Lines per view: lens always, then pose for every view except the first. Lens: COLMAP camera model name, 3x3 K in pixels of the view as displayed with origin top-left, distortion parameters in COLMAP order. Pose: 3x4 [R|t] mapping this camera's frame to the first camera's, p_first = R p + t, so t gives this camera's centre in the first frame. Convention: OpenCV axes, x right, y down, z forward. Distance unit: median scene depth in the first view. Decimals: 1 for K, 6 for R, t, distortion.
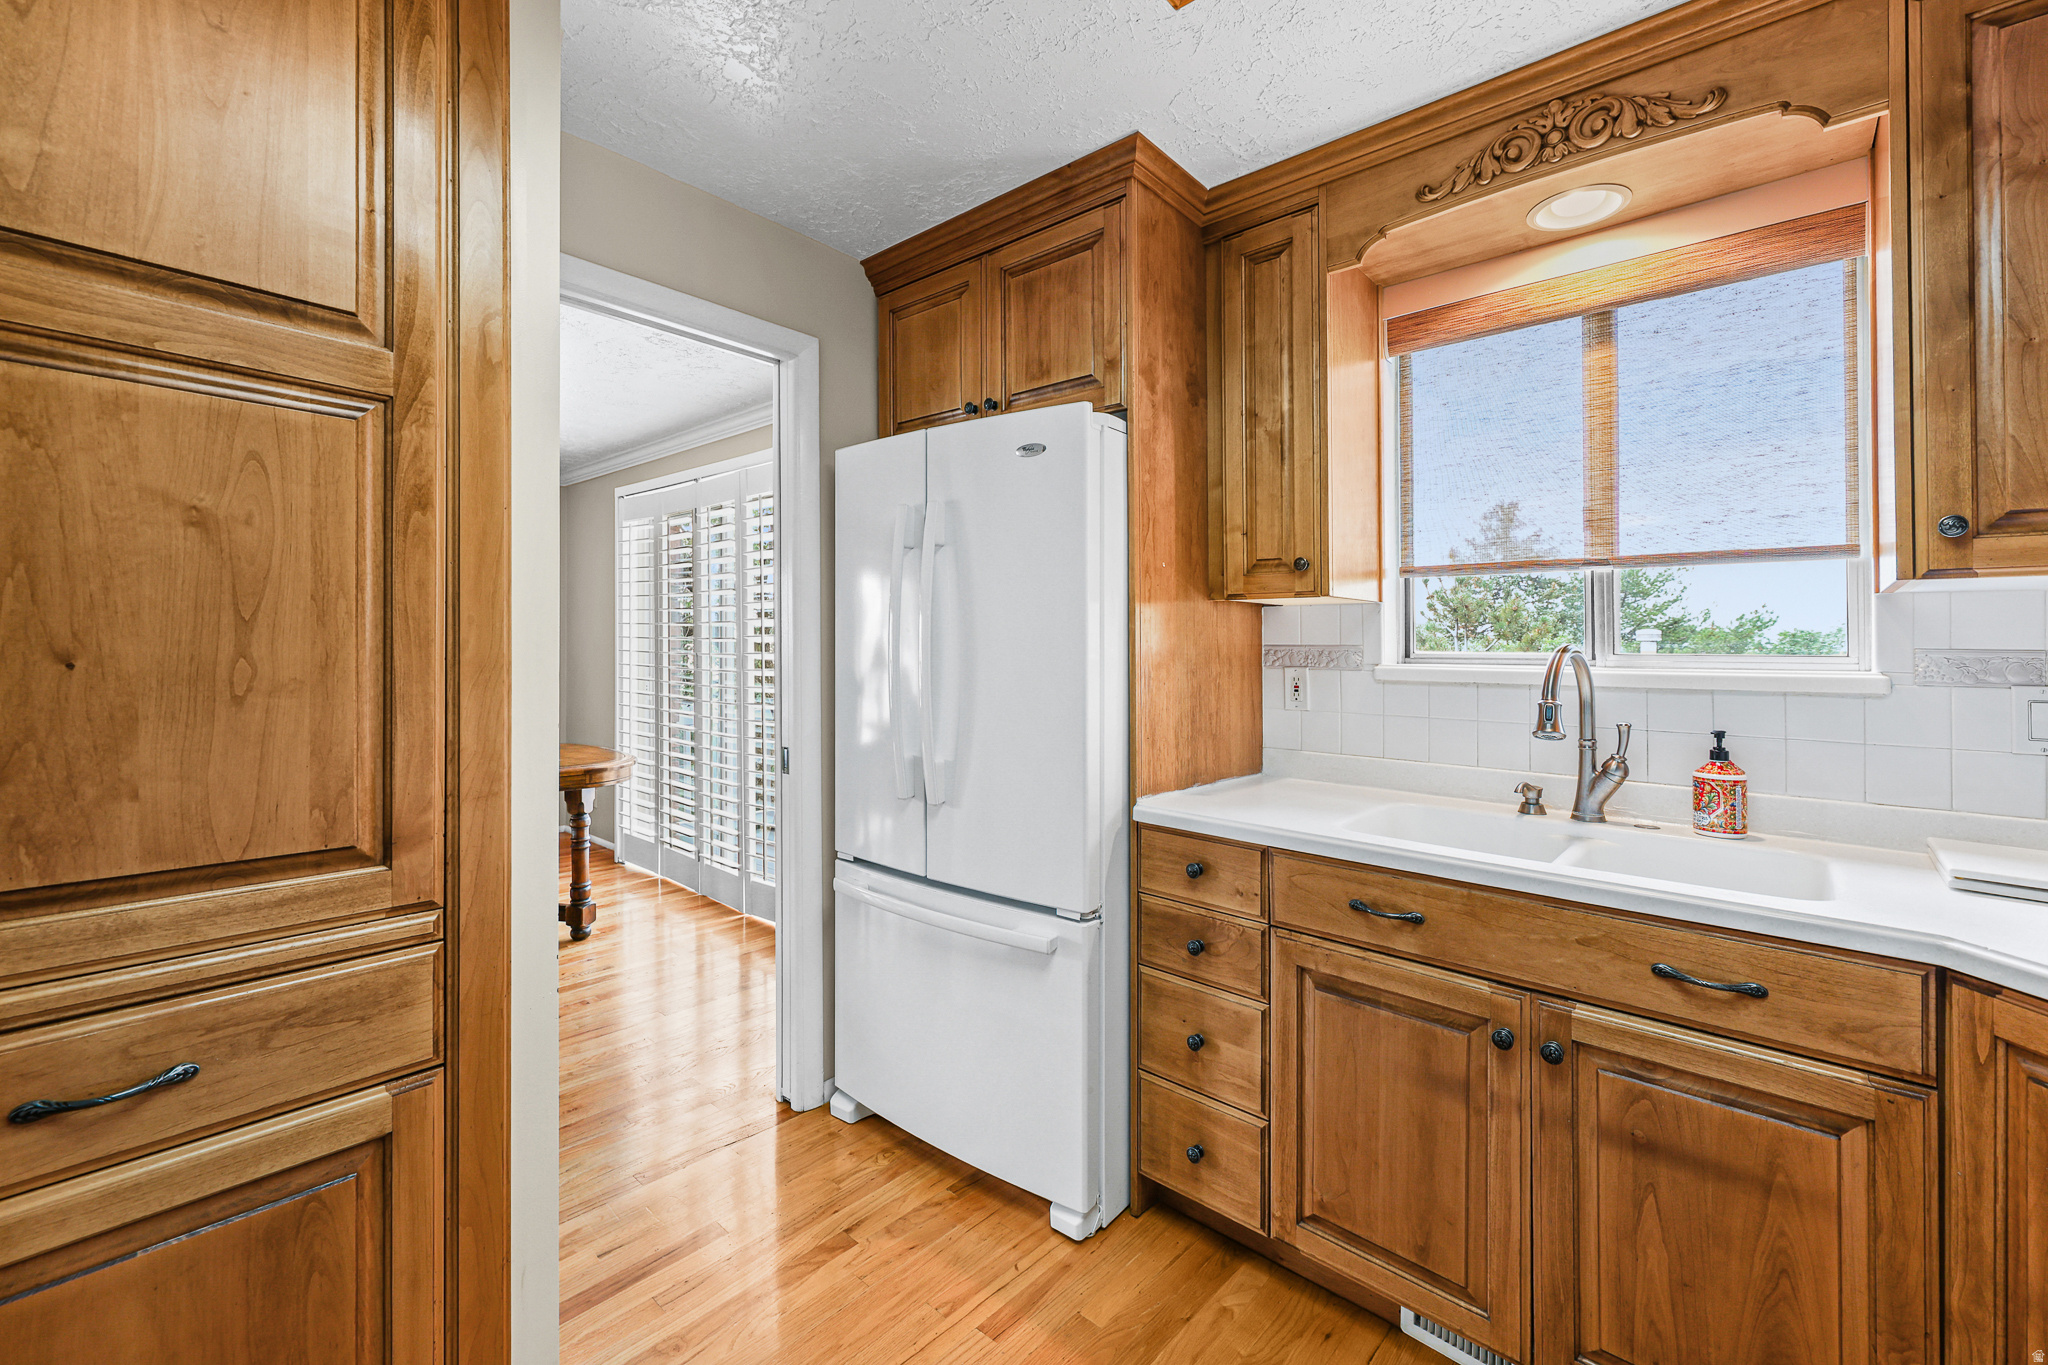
lens RADIAL K [[843.2, 0, 1024.9], [0, 843.2, 644.5], [0, 0, 1]] dist [-0.000927, -0.001803]
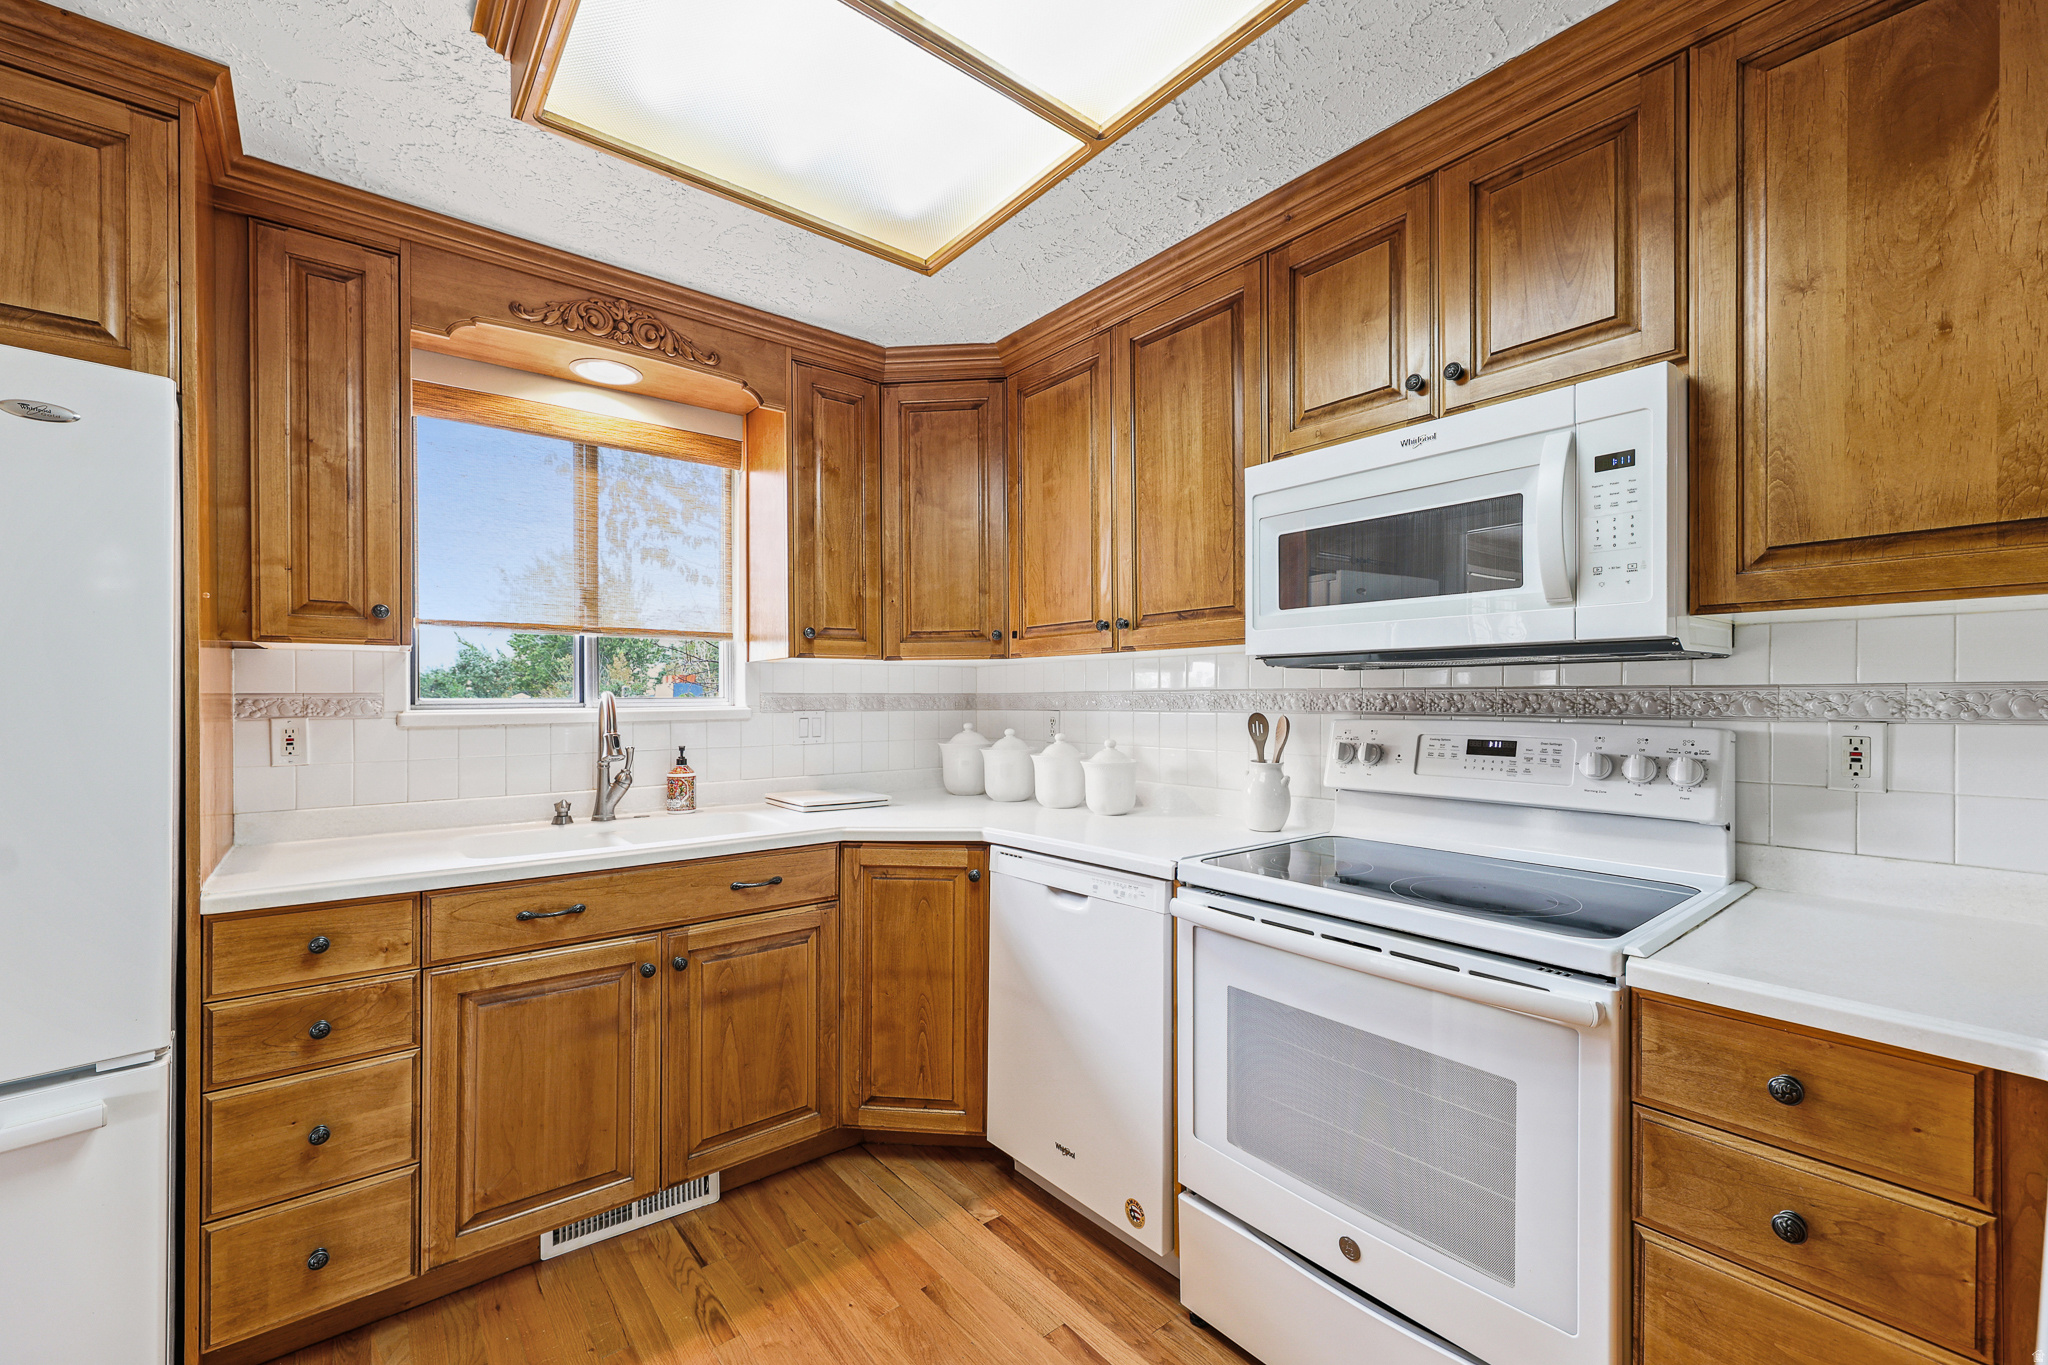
lens RADIAL K [[843.2, 0, 1013.0], [0, 843.2, 689.6], [0, 0, 1]] dist [-0.000927, -0.001803]
pose [[0.171024, -0.004103, 0.985258, -0.601663], [0.000953, 0.999992, 0.003999, -0.008724], [-0.985266, 0.000255, 0.171026, 0.123131]]
